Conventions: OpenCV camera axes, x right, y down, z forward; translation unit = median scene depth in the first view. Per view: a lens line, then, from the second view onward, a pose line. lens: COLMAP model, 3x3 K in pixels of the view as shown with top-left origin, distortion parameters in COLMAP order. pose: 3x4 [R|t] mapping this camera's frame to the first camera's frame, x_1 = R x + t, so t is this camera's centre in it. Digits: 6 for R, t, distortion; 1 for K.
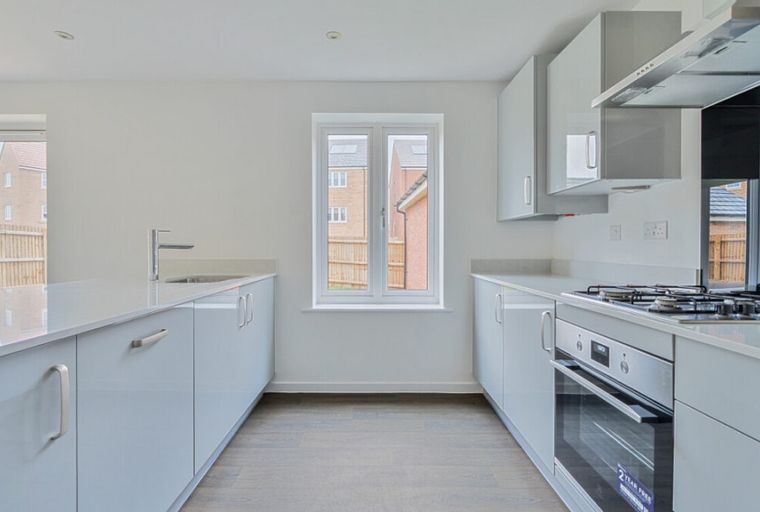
lens RADIAL K [[382.8, 0, 376.9], [0, 382.8, 248.9], [0, 0, 1]] dist [-0.003849, -0.000448]
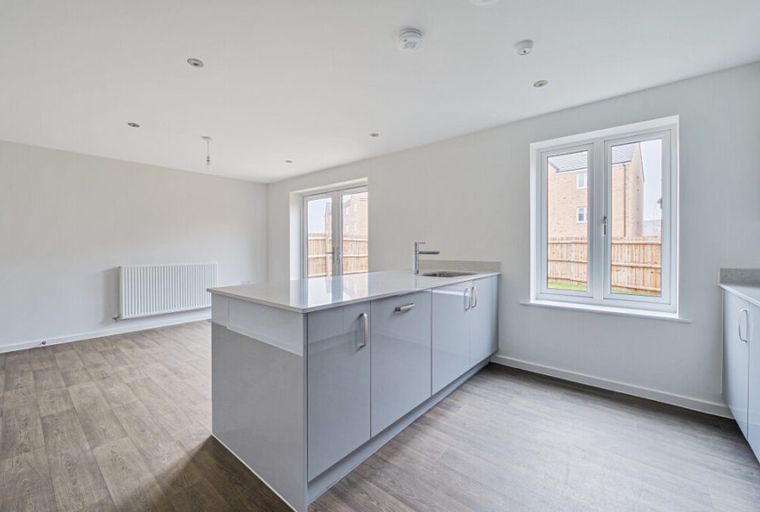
lens RADIAL K [[315.0, 0, 379.0], [0, 315.0, 250.9], [0, 0, 1]] dist [0.000995, -0.000157]
pose [[0.768881, 0.007993, -0.639342, 0.118506], [-0.002905, 0.999955, 0.009008, -0.020683], [0.639385, -0.005068, 0.768870, -0.100424]]
